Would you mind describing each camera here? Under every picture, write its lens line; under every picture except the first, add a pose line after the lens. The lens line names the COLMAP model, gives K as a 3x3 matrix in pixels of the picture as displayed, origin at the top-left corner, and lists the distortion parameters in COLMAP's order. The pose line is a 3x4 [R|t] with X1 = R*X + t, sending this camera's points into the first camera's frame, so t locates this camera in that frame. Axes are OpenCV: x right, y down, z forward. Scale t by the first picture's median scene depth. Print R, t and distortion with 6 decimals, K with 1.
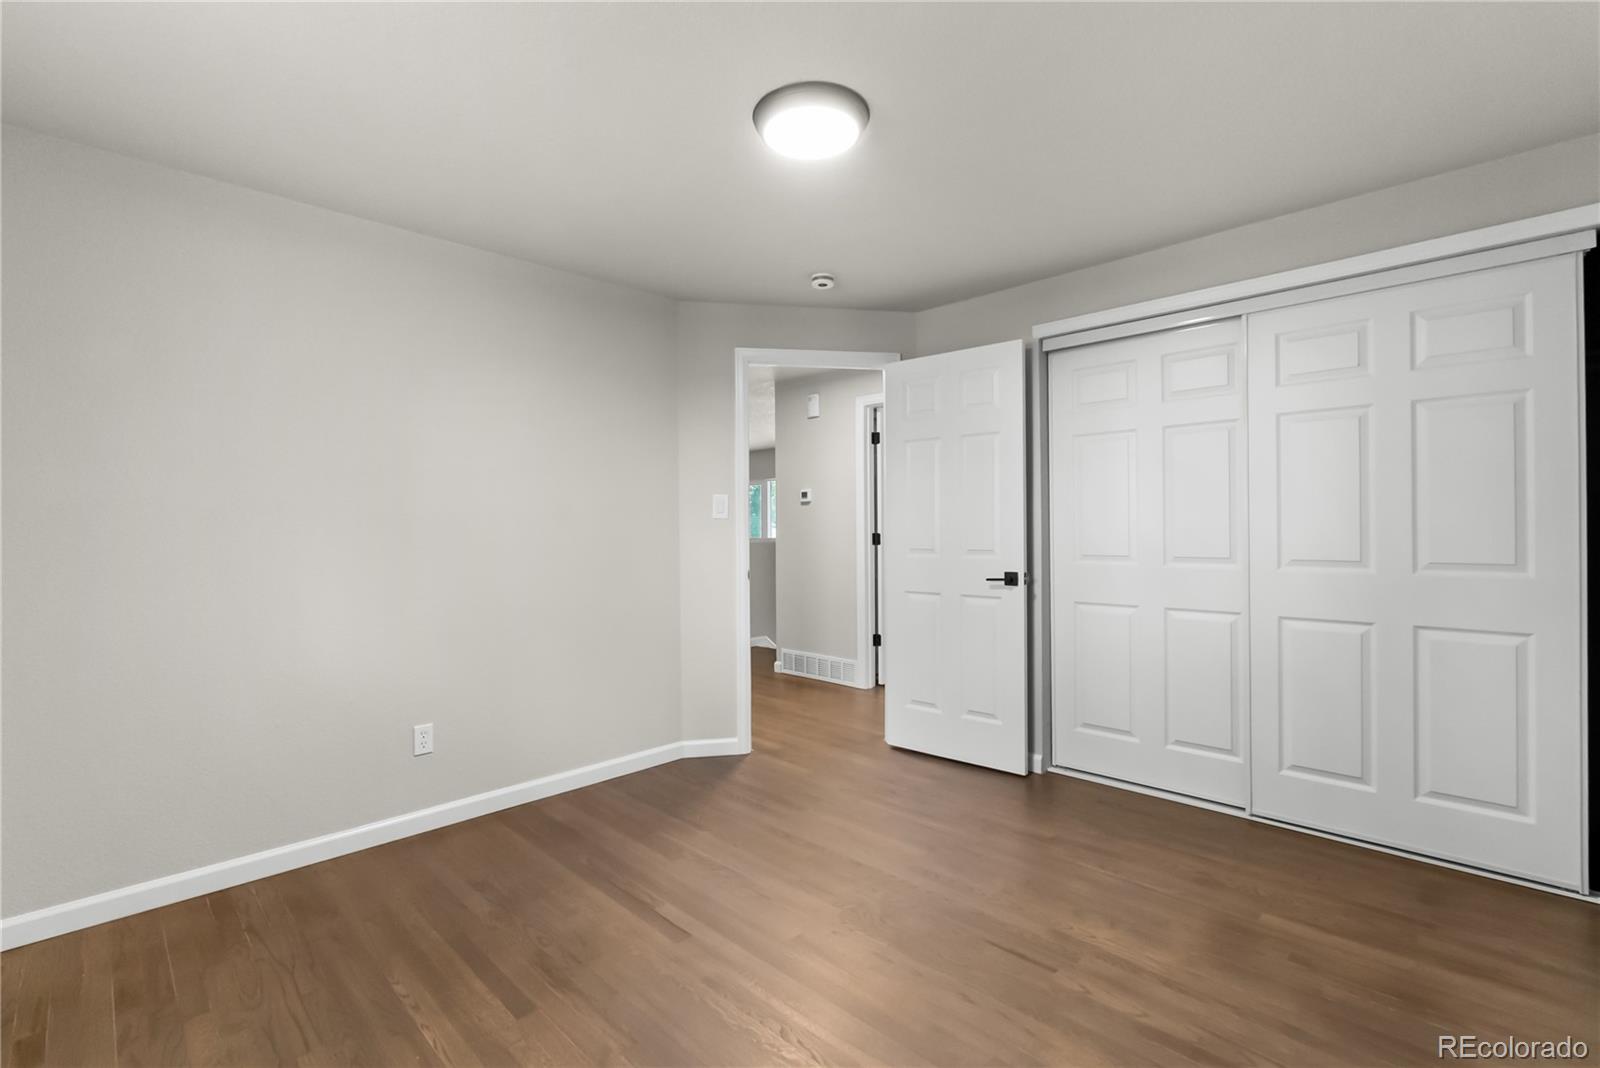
lens RADIAL K [[707.5, 0, 797.1], [0, 707.5, 529.2], [0, 0, 1]] dist [-0.005832, 0.001029]
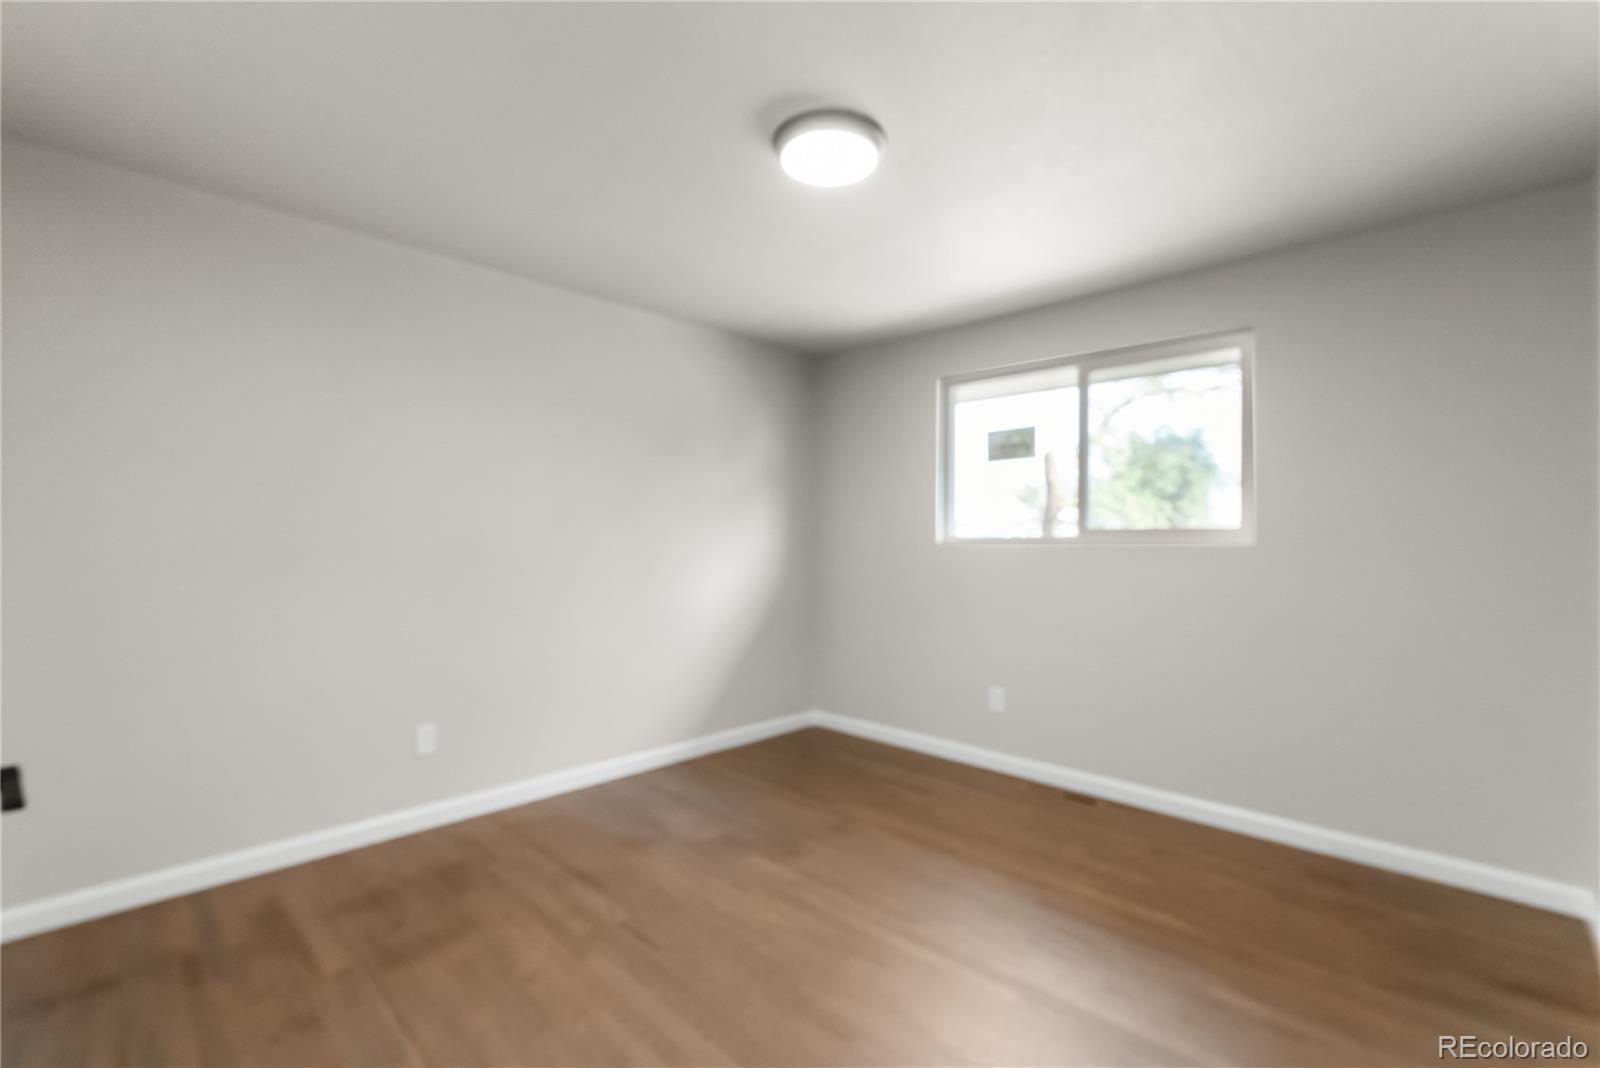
lens RADIAL K [[707.5, 0, 799.8], [0, 707.5, 534.5], [0, 0, 1]] dist [-0.005832, 0.001029]
pose [[-0.999962, 0.004985, -0.007106, 0.071923], [0.004988, 0.999987, -0.000484, -0.013991], [0.007104, -0.000520, -0.999975, 2.120117]]
